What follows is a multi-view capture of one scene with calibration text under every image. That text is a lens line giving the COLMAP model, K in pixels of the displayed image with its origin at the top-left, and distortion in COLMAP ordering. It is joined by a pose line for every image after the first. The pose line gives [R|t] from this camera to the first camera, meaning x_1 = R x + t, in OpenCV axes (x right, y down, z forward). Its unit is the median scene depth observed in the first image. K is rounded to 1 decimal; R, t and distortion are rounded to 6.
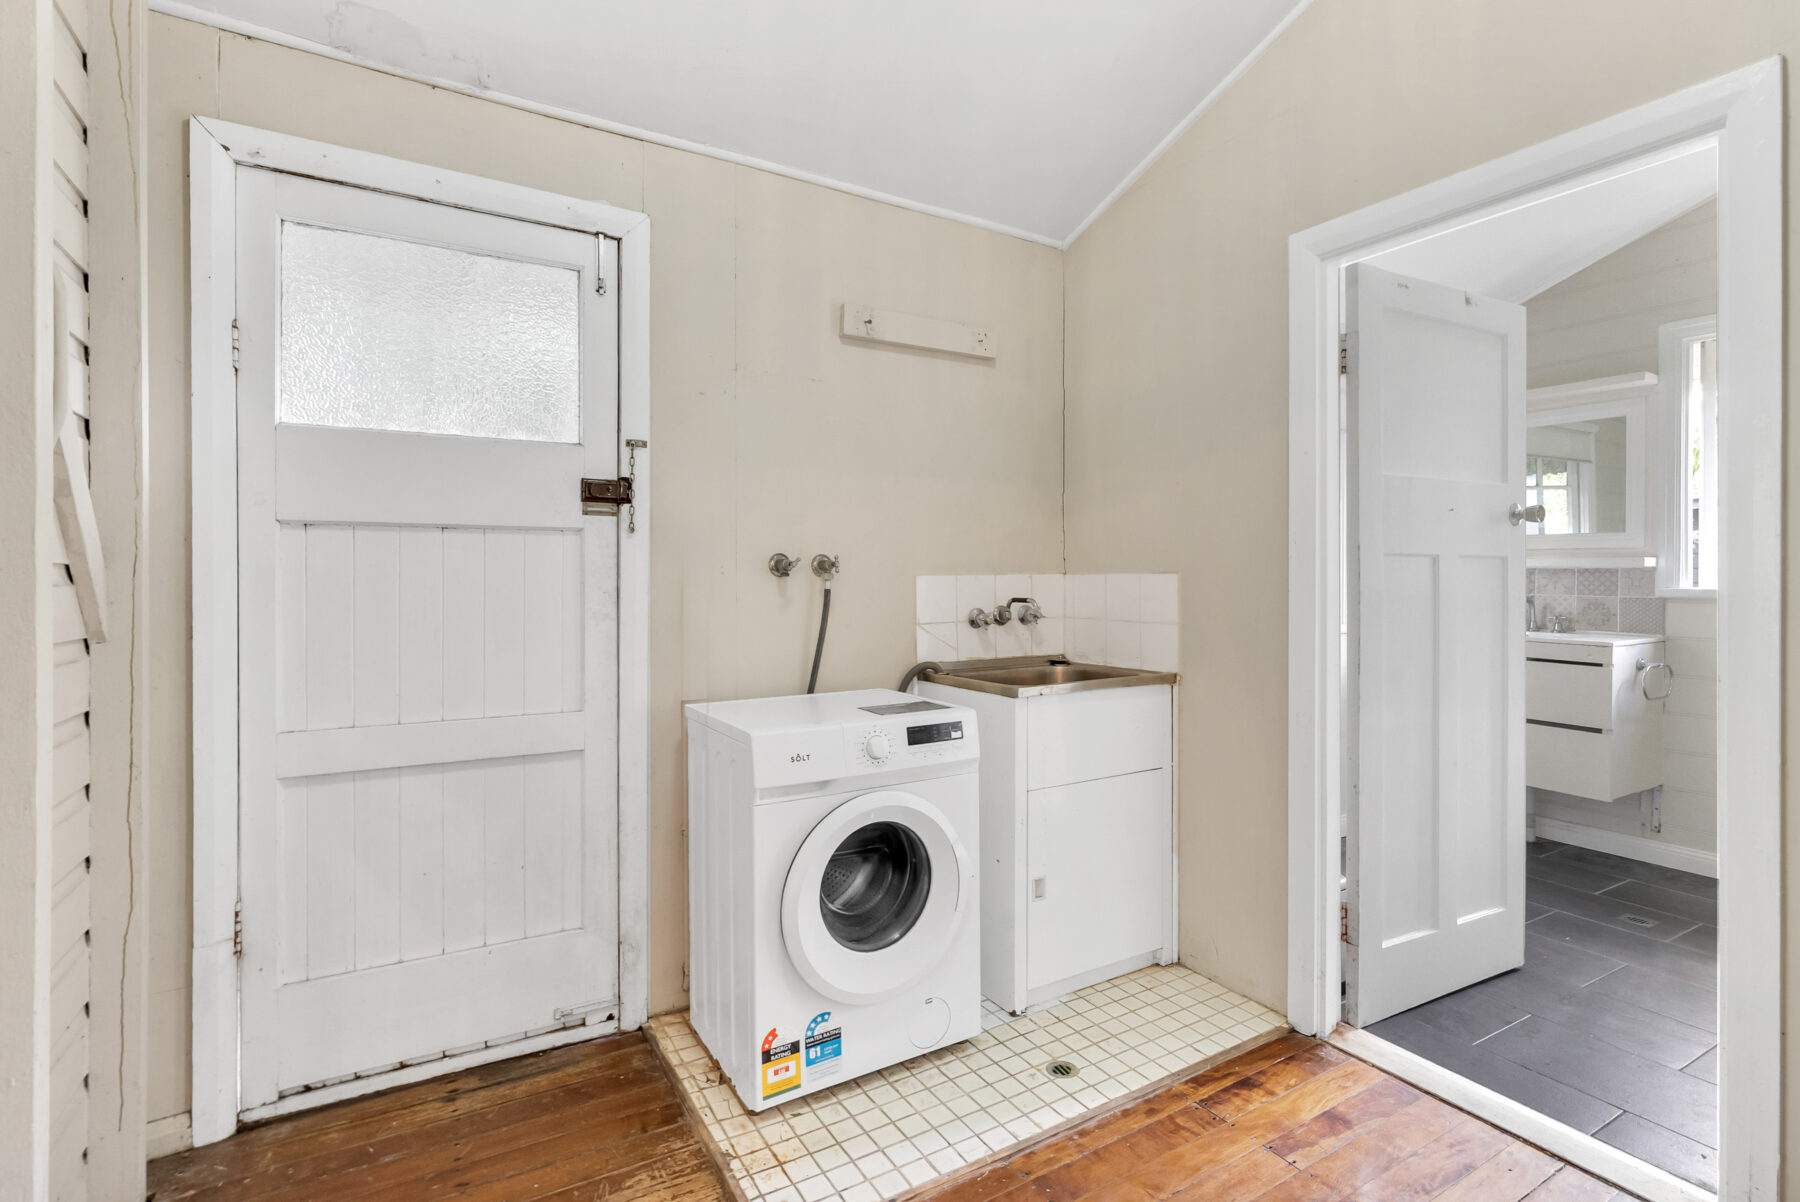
lens RADIAL K [[859.8, 0, 913.1], [0, 859.8, 578.8], [0, 0, 1]] dist [-0.001097, 0.000282]
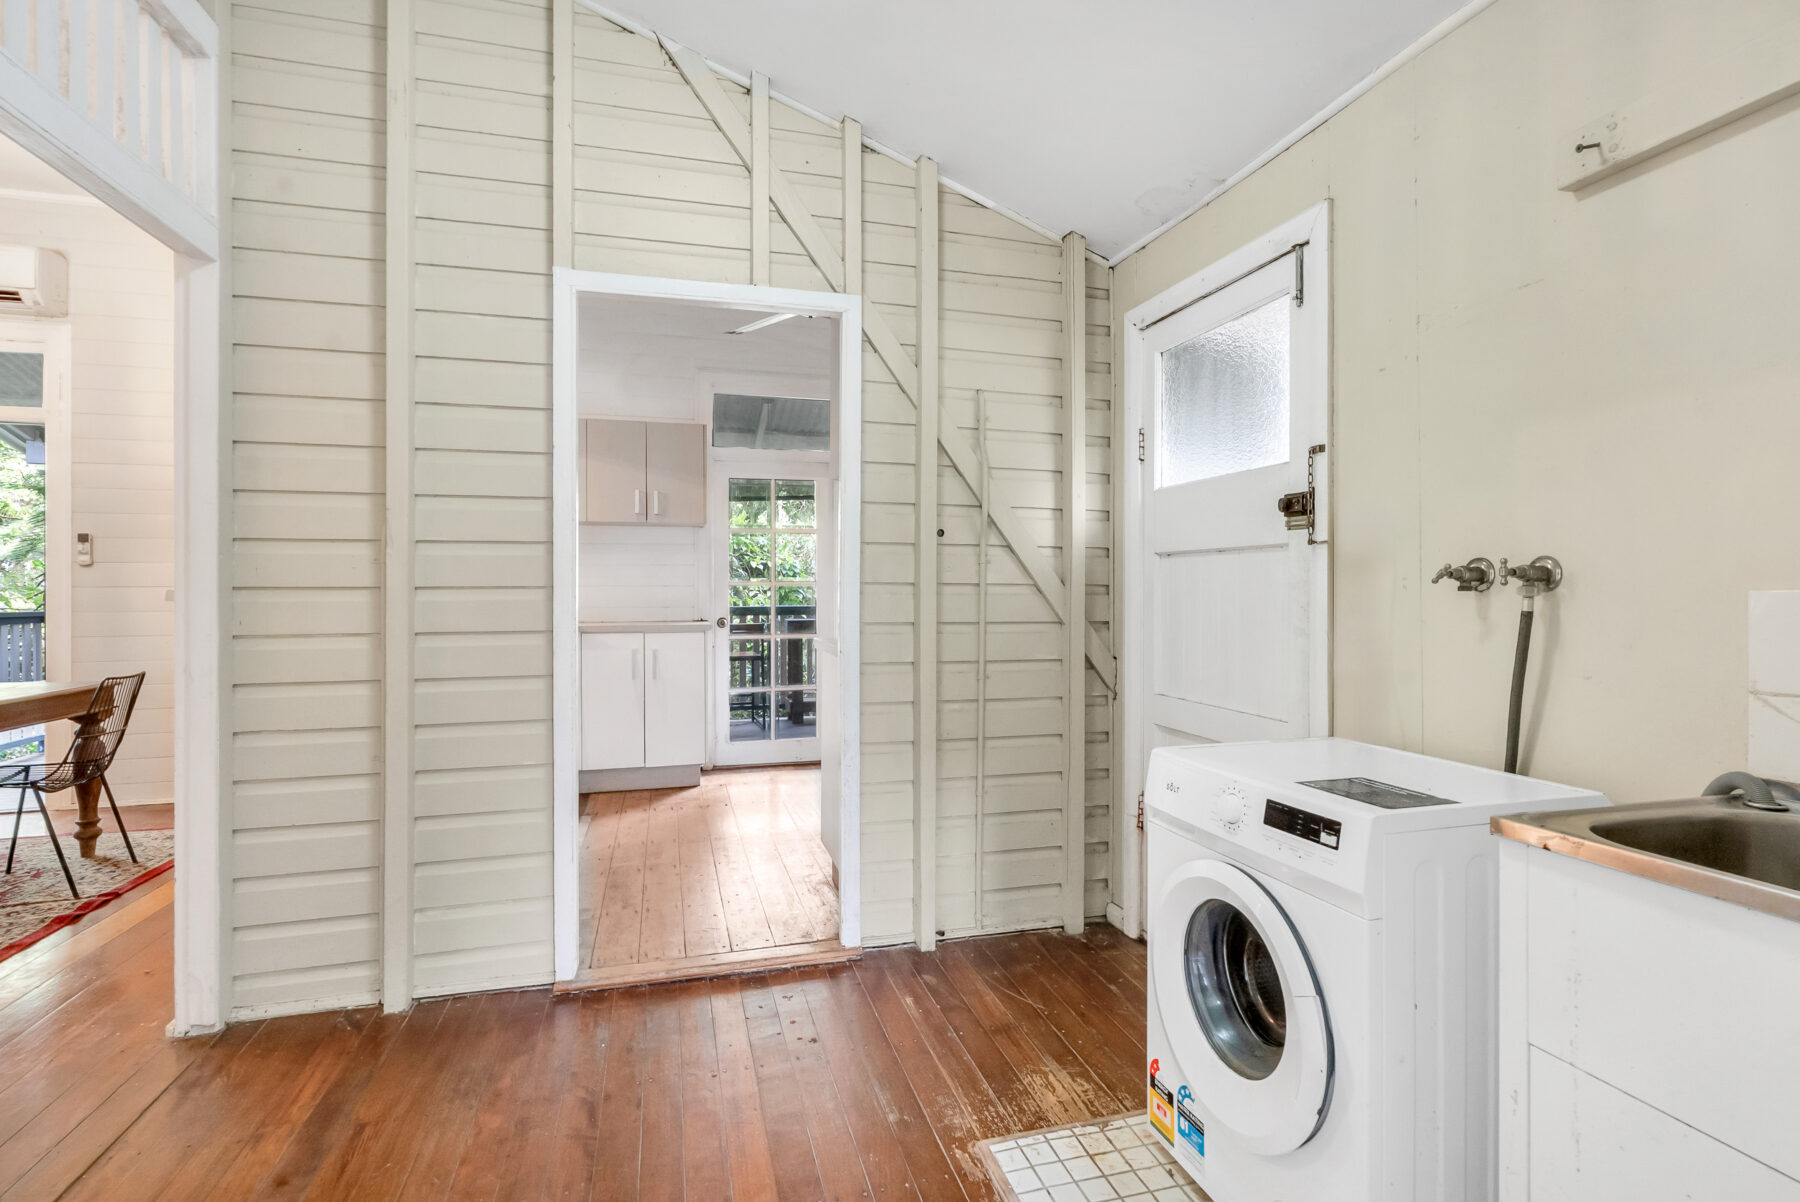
lens RADIAL K [[859.8, 0, 913.1], [0, 859.8, 578.8], [0, 0, 1]] dist [-0.001097, 0.000282]
pose [[-0.253370, -0.011024, -0.967307, 0.715373], [-0.001377, 0.999938, -0.011036, -0.004475], [0.967368, -0.001464, -0.253370, 0.827045]]
